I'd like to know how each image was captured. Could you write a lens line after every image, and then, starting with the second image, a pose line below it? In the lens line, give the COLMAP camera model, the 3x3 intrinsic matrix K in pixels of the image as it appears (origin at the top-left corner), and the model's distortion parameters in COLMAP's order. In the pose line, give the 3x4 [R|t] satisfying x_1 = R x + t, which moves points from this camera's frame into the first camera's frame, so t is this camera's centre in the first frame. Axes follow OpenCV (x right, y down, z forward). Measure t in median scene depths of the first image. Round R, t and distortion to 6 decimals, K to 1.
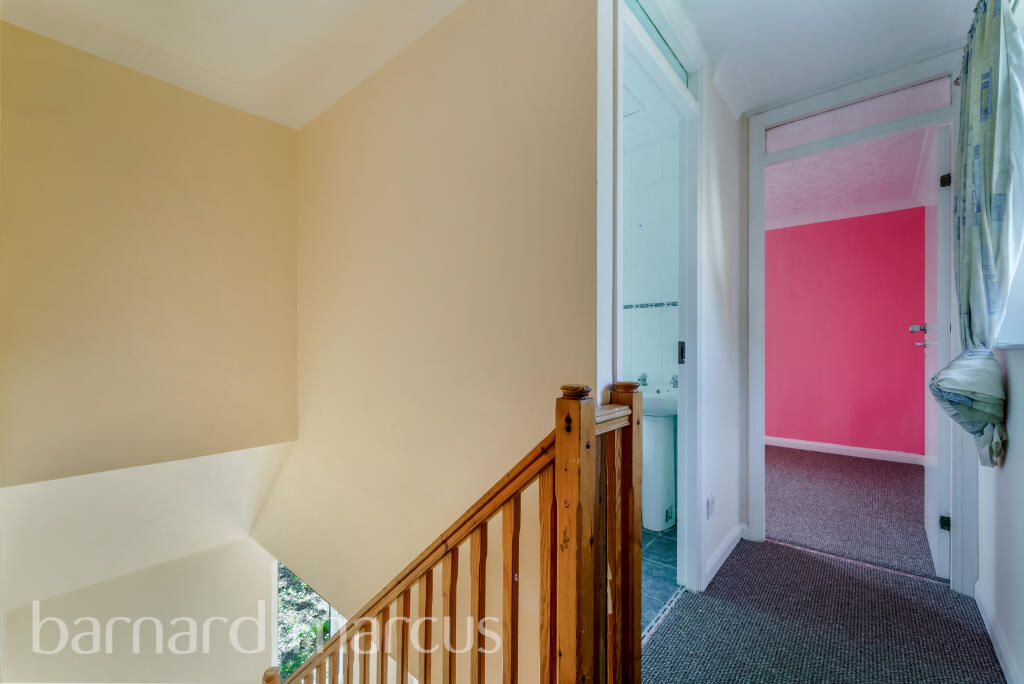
lens RADIAL K [[421.8, 0, 512.0], [0, 421.8, 342.0], [0, 0, 1]] dist [0.001223, 0.000106]
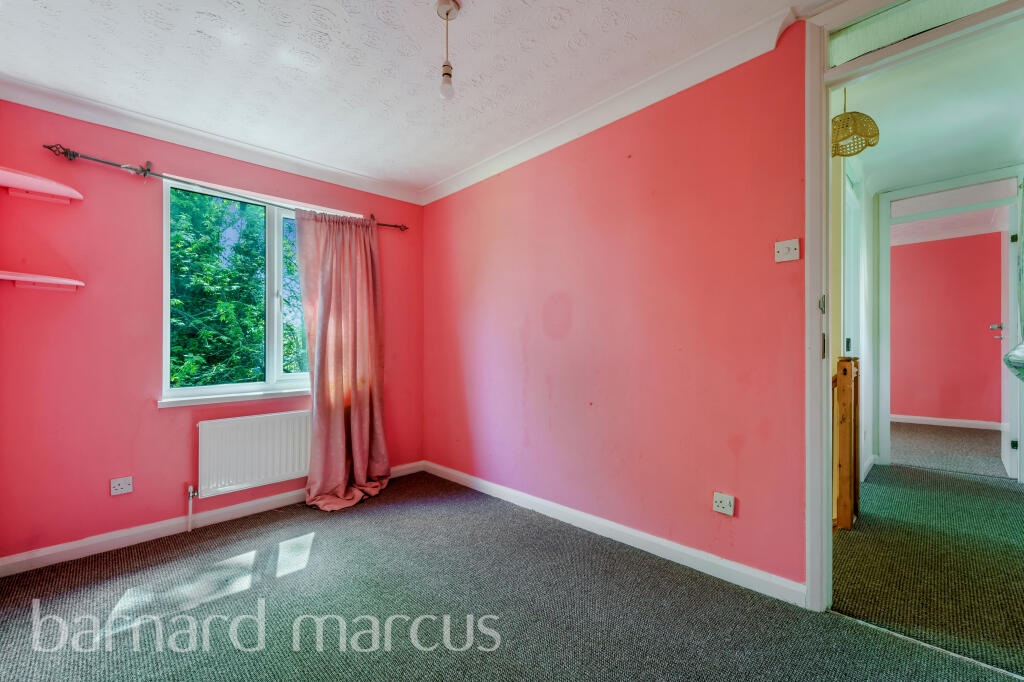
lens RADIAL K [[424.3, 0, 518.3], [0, 424.3, 347.7], [0, 0, 1]] dist [-0.000334, -0.000223]
pose [[0.996885, -0.015019, -0.077426, -0.670929], [0.015949, 0.999808, 0.011412, -0.002480], [0.077240, -0.012612, 0.996933, -0.690438]]
